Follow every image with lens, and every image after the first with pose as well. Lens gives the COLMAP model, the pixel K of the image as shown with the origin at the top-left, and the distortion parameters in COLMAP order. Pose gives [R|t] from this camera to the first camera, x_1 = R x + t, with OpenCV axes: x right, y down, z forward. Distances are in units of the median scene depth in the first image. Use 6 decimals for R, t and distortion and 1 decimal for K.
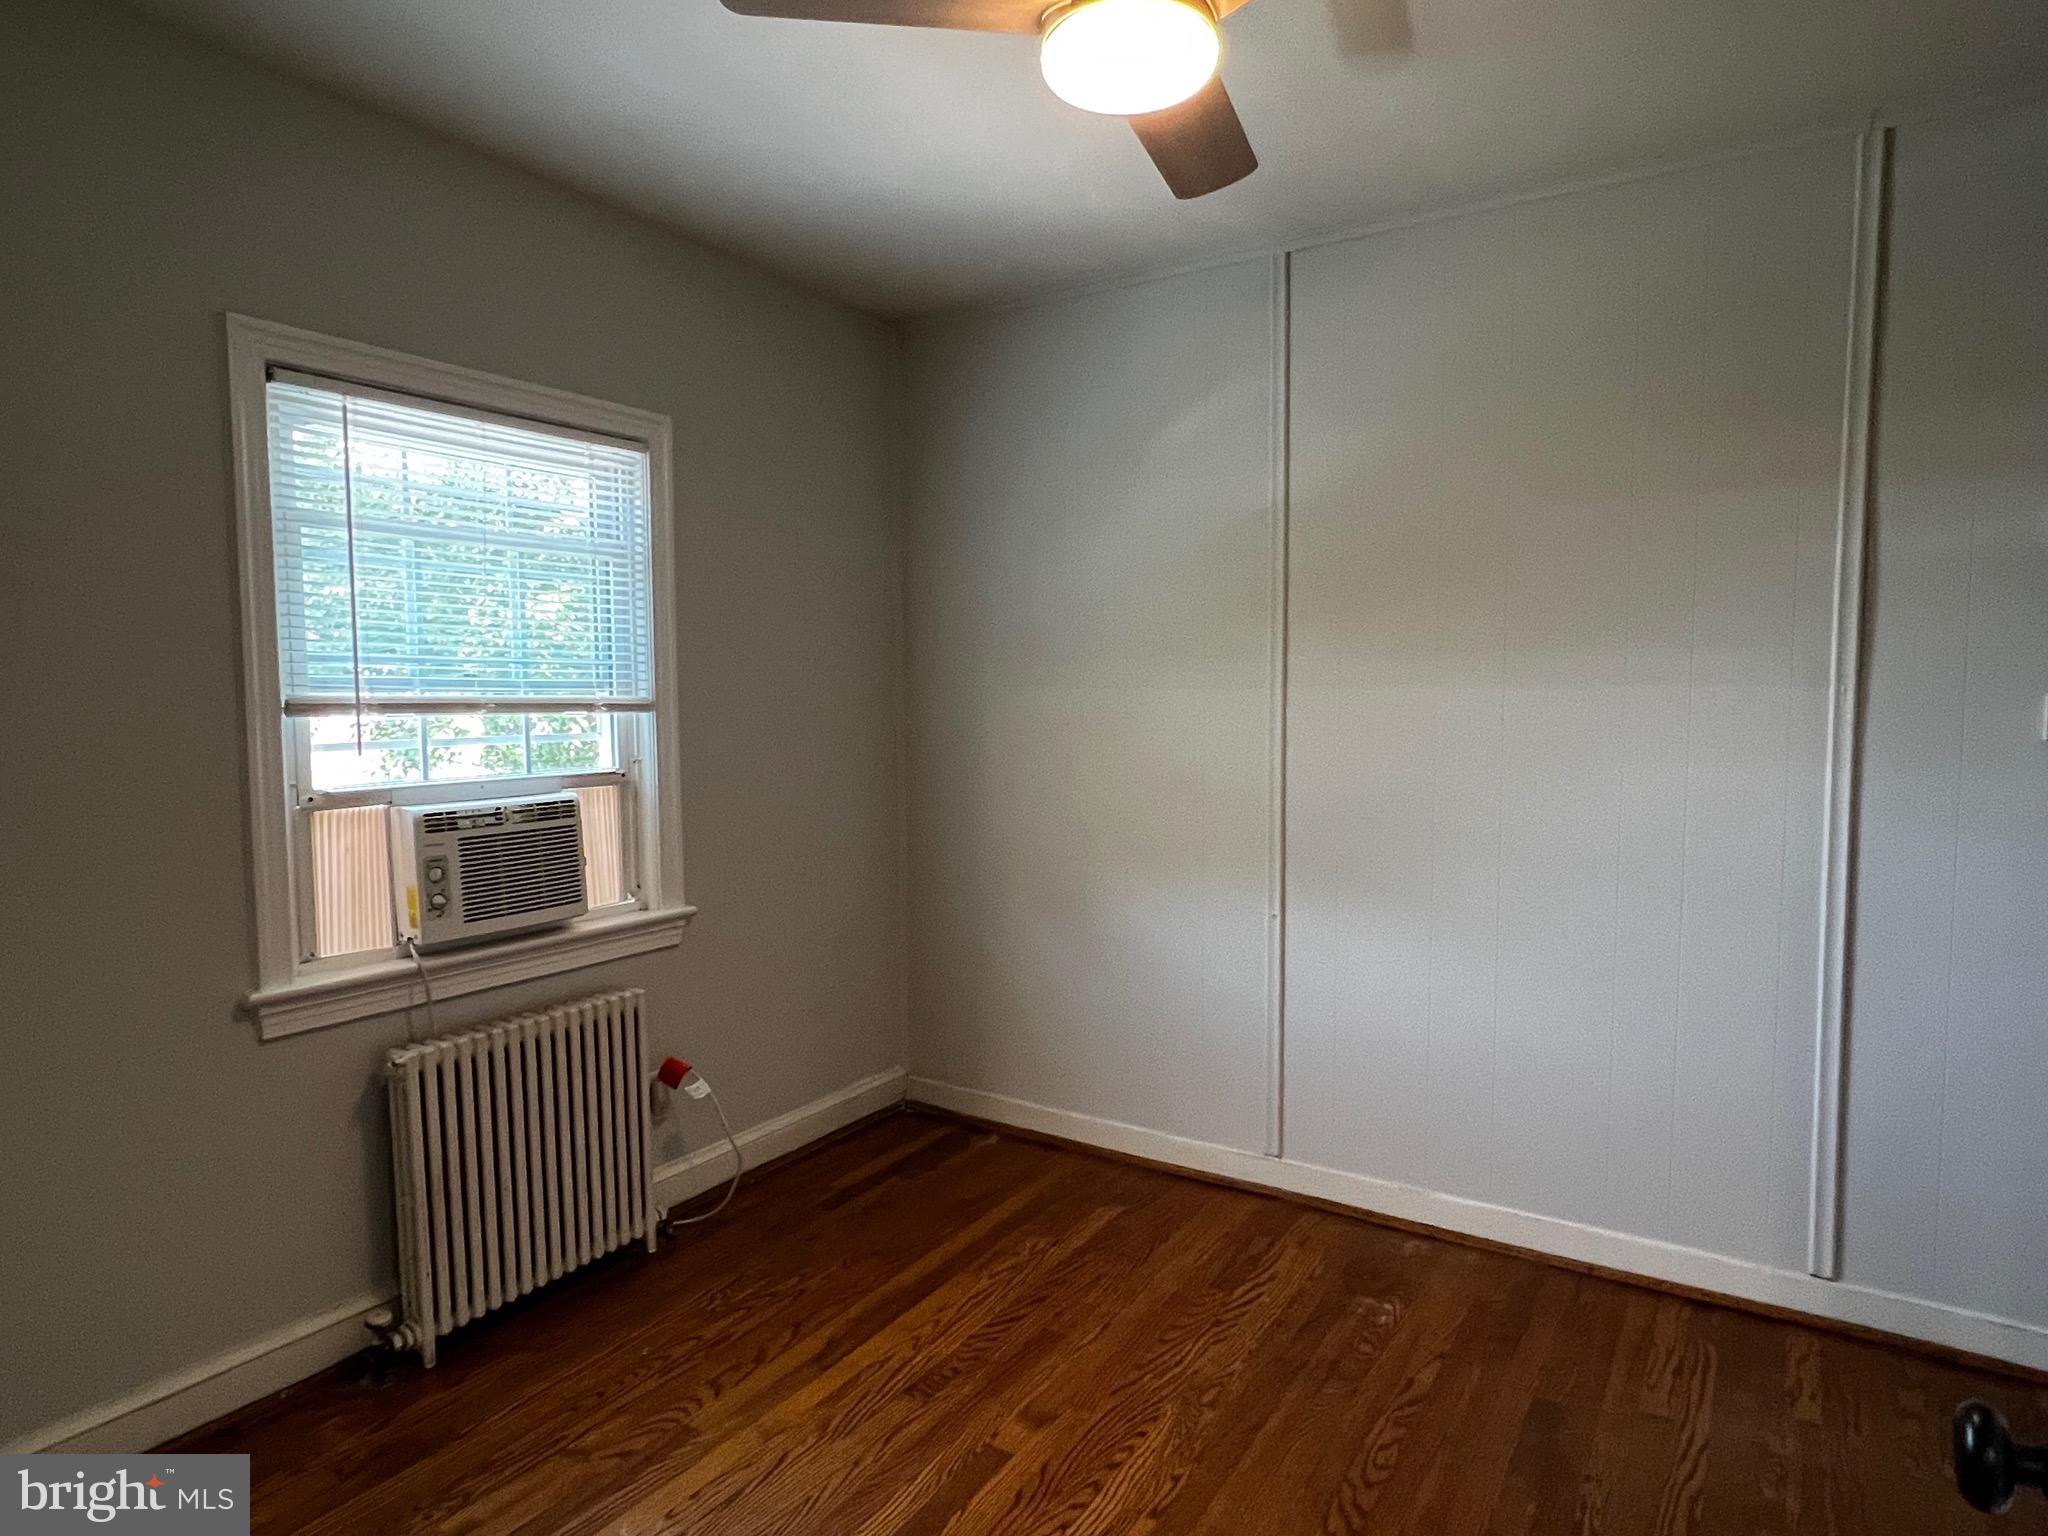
lens RADIAL K [[1212.2, 0, 1007.9], [0, 1212.2, 771.3], [0, 0, 1]] dist [-0.001226, -0.000342]
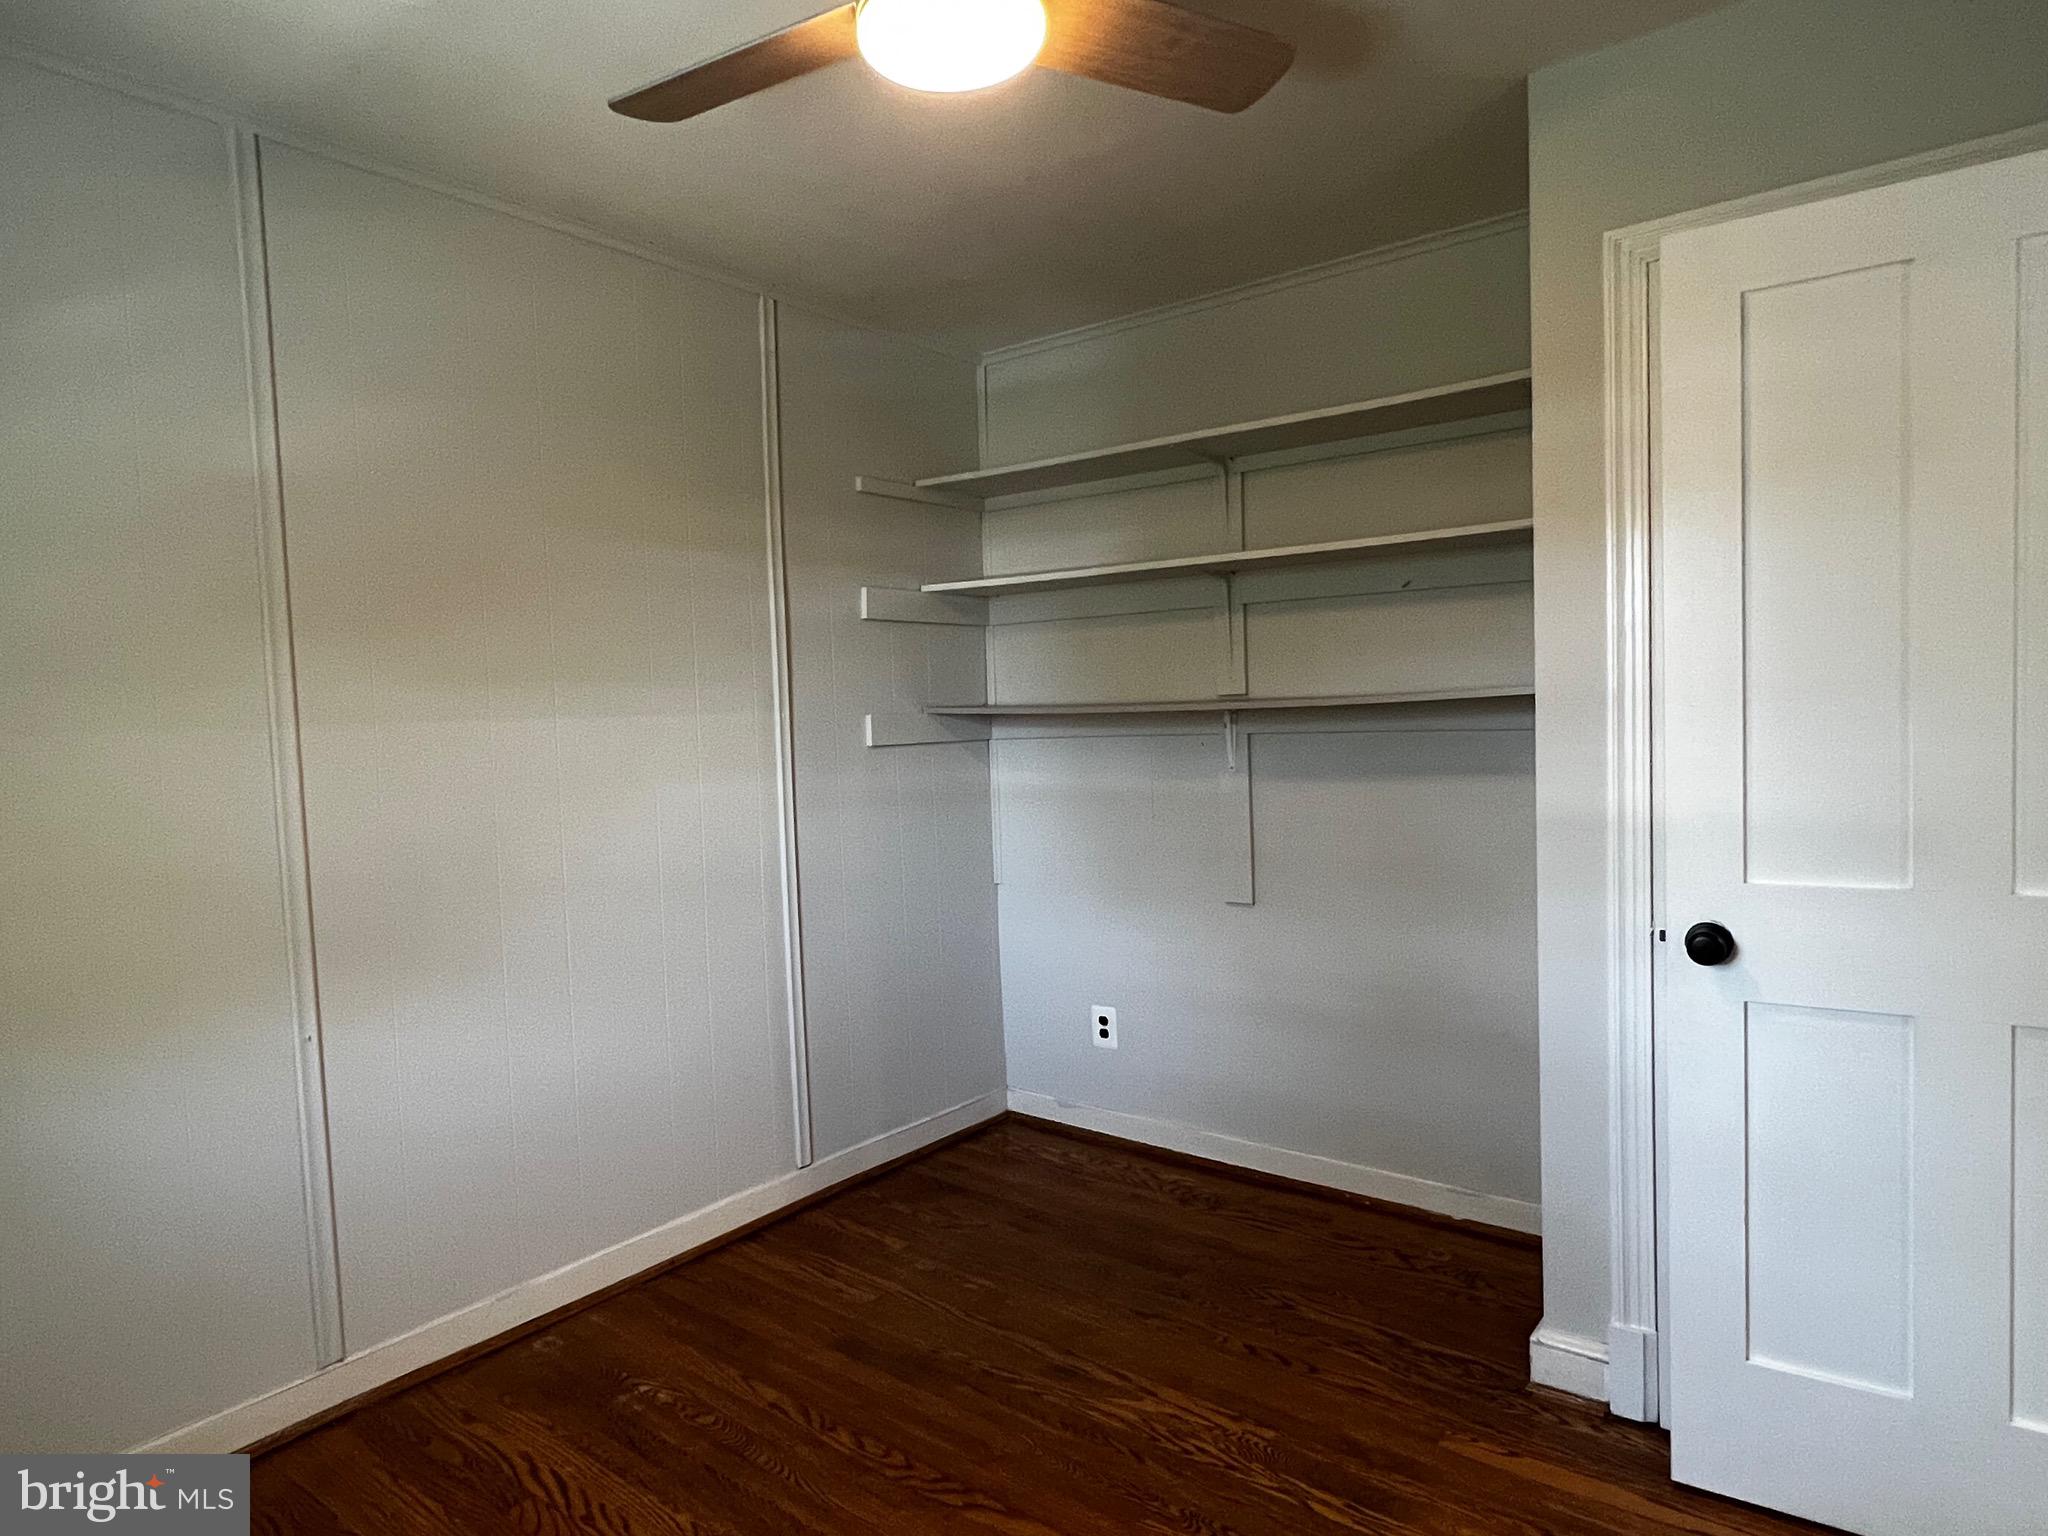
lens RADIAL K [[1212.2, 0, 1003.1], [0, 1212.2, 760.3], [0, 0, 1]] dist [-0.001226, -0.000342]
pose [[0.073217, -0.041953, 0.996433, -0.576131], [0.090079, 0.995309, 0.035287, -0.044446], [-0.993240, 0.087174, 0.076653, 0.621572]]
